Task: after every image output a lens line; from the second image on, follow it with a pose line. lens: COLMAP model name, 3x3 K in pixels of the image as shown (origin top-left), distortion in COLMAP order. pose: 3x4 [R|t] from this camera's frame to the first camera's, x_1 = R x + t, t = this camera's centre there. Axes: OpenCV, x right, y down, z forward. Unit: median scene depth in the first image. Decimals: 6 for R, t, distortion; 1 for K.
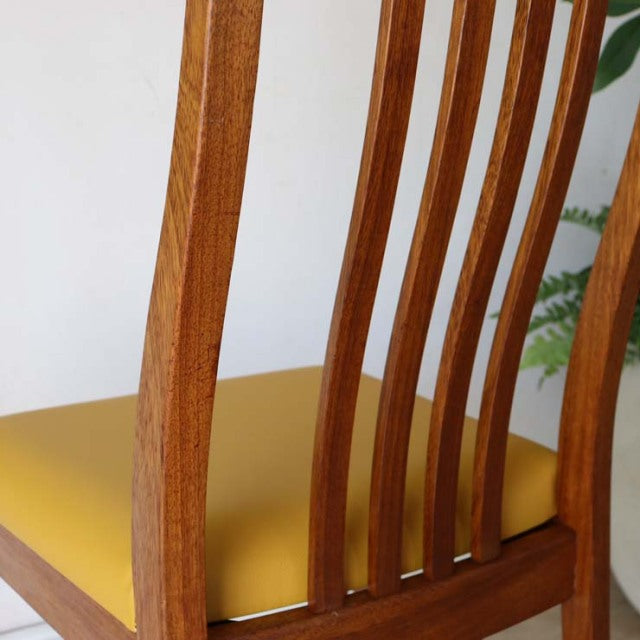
lens RADIAL K [[1193.5, 0, 320.0], [0, 1193.5, 320.0], [0, 0, 1]] dist [0.266896, -1.954363]
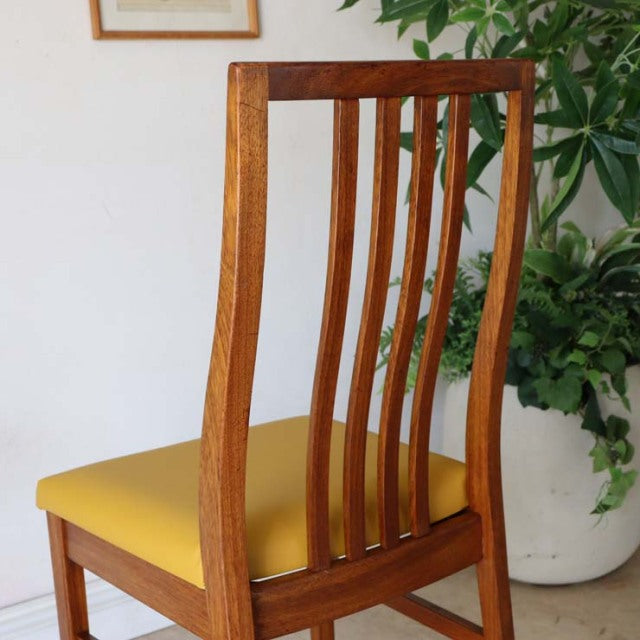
lens RADIAL K [[1315.8, 0, 320.0], [0, 1315.8, 320.0], [0, 0, 1]] dist [0.154647, -2.197603]
pose [[0.997414, -0.063645, 0.033397, -0.035946], [0.064673, 0.997435, -0.030673, -0.039412], [-0.031359, 0.032754, 0.998971, -0.840332]]
